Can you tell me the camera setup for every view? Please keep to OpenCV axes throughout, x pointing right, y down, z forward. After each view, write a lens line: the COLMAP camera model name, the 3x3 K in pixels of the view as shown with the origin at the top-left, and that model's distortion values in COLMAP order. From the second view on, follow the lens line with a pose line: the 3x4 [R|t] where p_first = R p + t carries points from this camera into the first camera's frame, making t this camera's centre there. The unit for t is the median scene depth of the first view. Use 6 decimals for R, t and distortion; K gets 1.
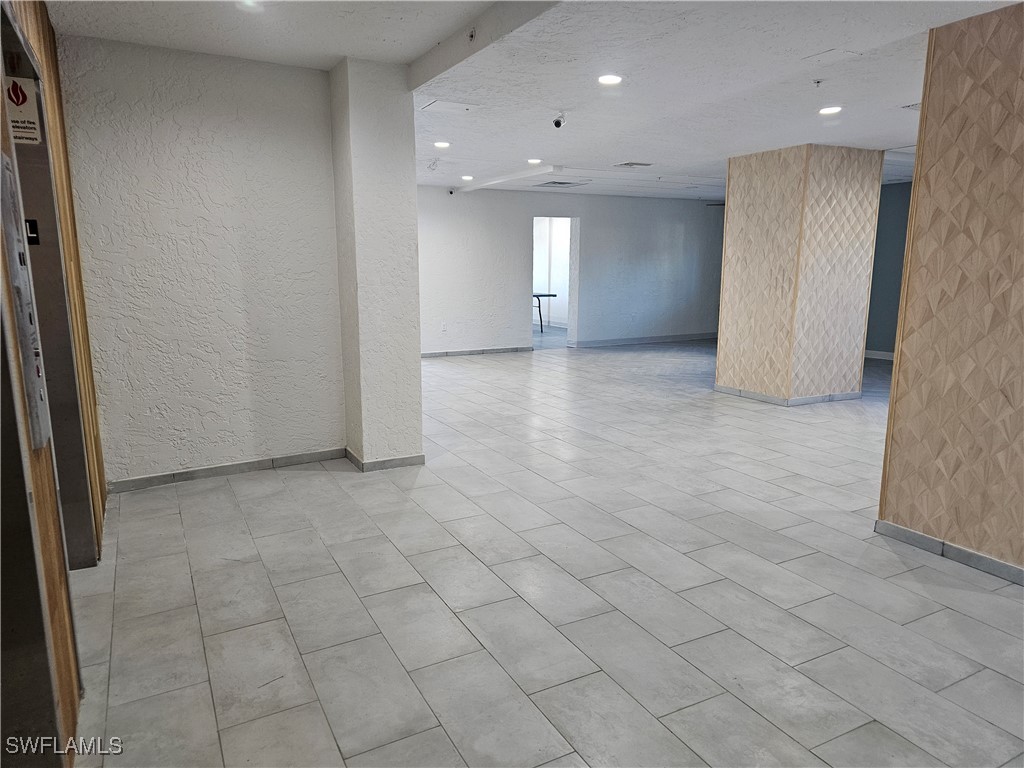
lens RADIAL K [[698.5, 0, 512.0], [0, 698.5, 384.0], [0, 0, 1]] dist [0.006794, 0.002482]
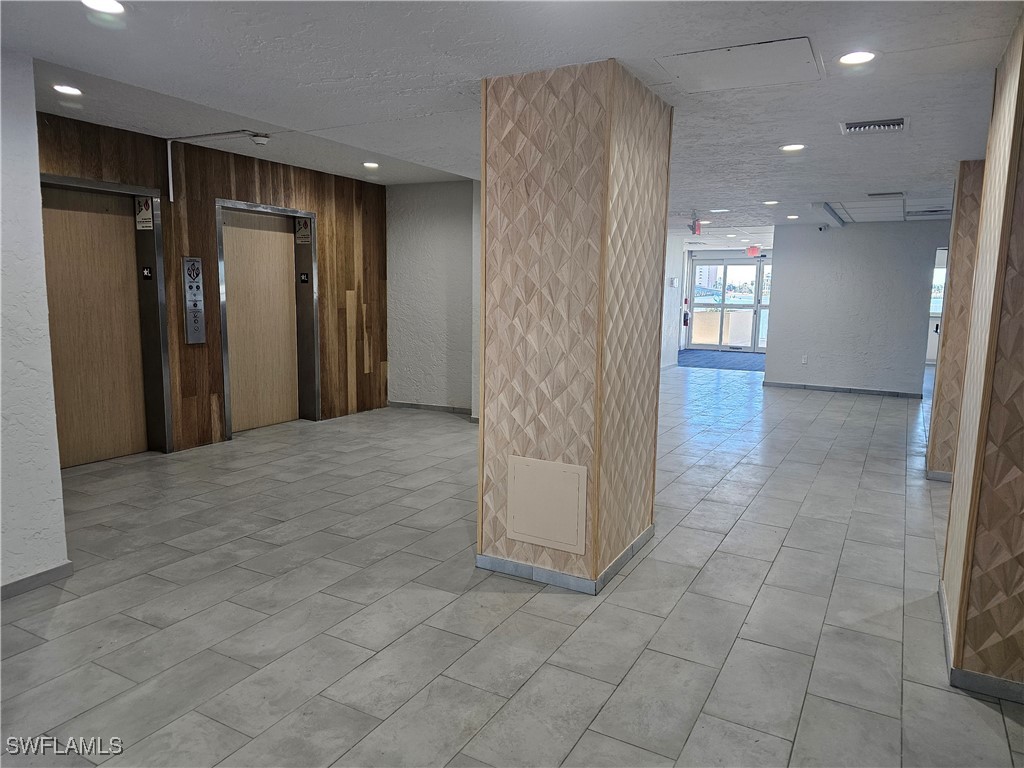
lens RADIAL K [[698.5, 0, 512.0], [0, 698.5, 384.0], [0, 0, 1]] dist [0.006794, 0.002482]
pose [[0.542813, 0.126270, -0.830307, 1.763071], [-0.165035, 0.985395, 0.041964, -0.065939], [0.823479, 0.114251, 0.555724, 0.279902]]
